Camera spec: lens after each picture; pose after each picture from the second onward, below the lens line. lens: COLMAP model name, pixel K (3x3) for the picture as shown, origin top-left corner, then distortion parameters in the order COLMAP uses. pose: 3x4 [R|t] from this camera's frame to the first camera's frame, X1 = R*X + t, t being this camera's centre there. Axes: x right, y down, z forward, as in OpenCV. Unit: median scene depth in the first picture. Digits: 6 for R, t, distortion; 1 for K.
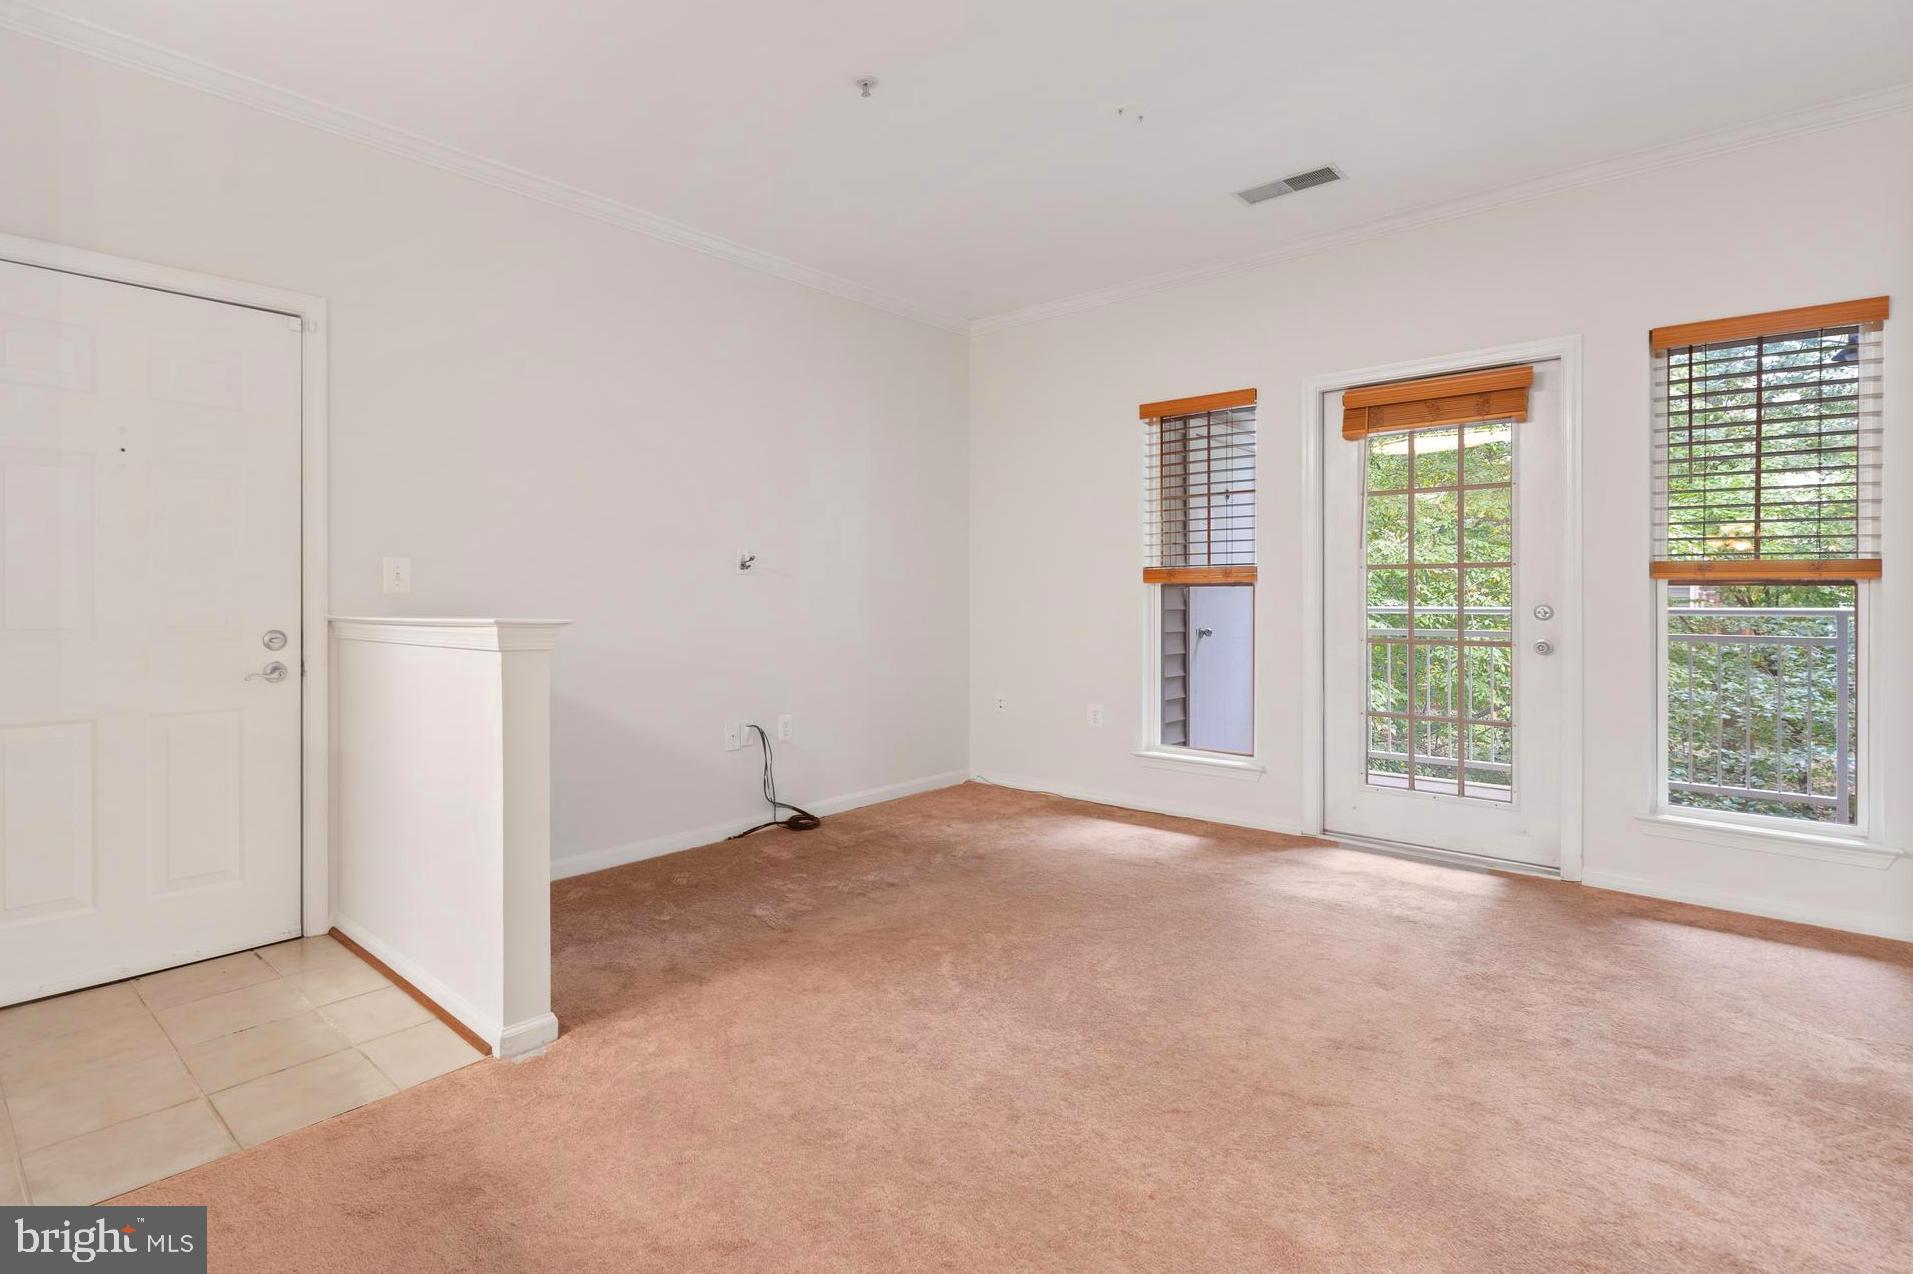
lens RADIAL K [[943.5, 0, 877.3], [0, 943.5, 595.7], [0, 0, 1]] dist [0.002715, 0.000884]
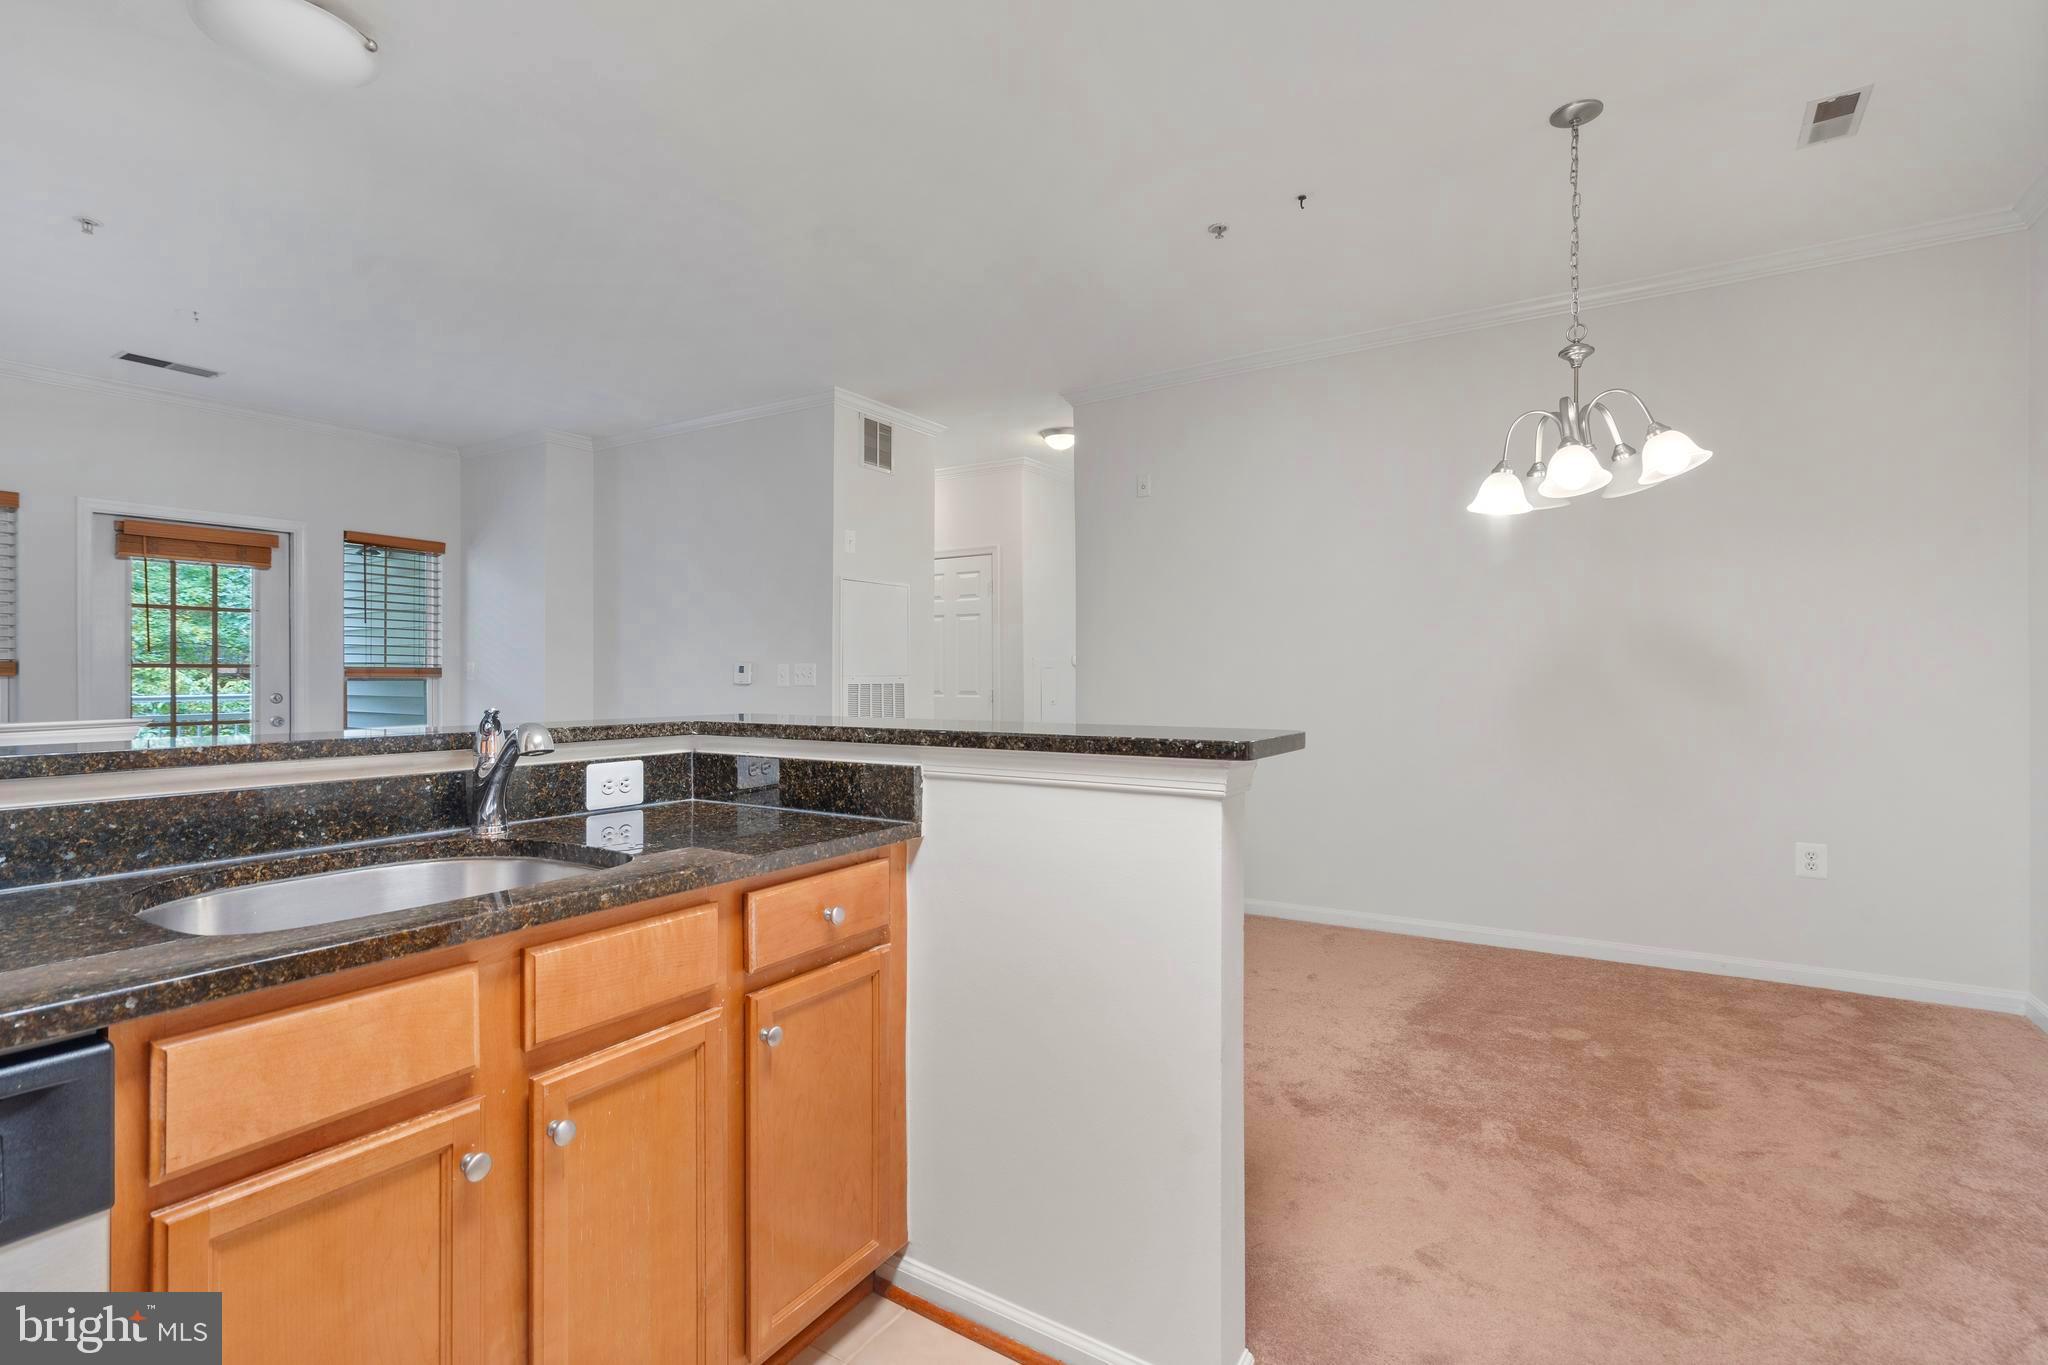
lens RADIAL K [[946.0, 0, 999.9], [0, 946.0, 673.3], [0, 0, 1]] dist [-0.000507, 0.002848]
pose [[-0.173643, 0.004294, 0.984799, -1.036991], [0.006123, 0.999976, -0.003281, -0.010968], [-0.984790, 0.005460, -0.173665, 0.132372]]
